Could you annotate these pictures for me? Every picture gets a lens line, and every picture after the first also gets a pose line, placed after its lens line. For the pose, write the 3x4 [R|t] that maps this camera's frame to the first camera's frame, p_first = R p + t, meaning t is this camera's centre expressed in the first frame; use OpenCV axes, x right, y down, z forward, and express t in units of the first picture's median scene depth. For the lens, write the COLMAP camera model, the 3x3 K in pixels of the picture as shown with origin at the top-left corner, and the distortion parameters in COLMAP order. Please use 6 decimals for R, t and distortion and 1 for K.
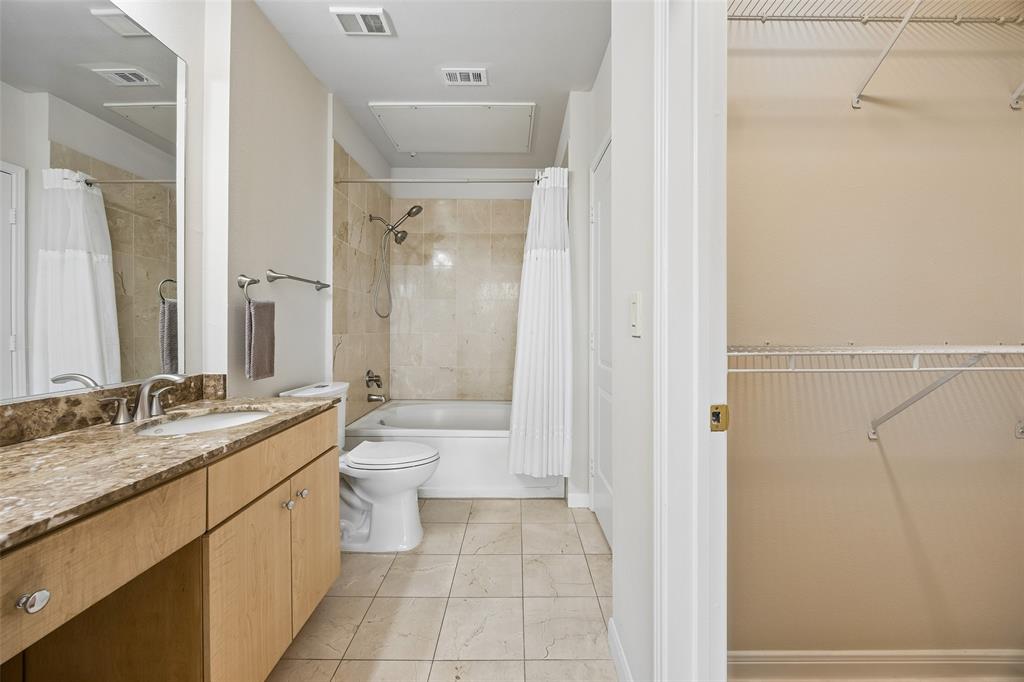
lens RADIAL K [[389.7, 0, 512.5], [0, 389.7, 330.6], [0, 0, 1]] dist [-0.005849, -0.000141]
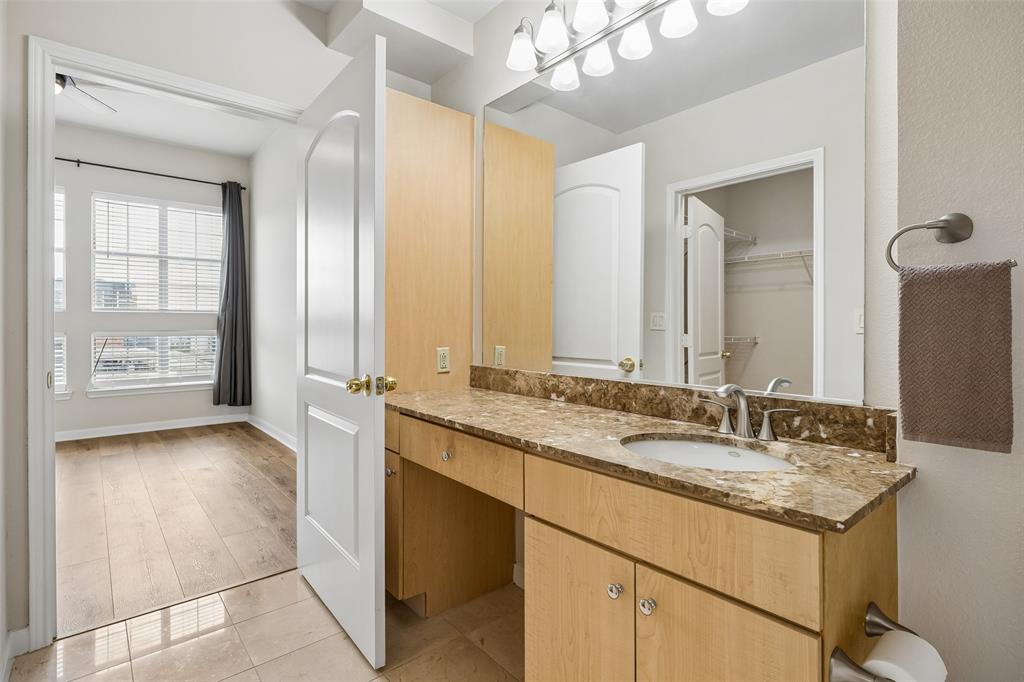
lens RADIAL K [[502.1, 0, 512.9], [0, 502.1, 332.2], [0, 0, 1]] dist [-0.001940, -0.000067]
pose [[-0.764957, 0.007508, -0.644038, 0.128400], [-0.006766, 0.999783, 0.019692, -0.014492], [0.644046, 0.019421, -0.764740, 1.801090]]
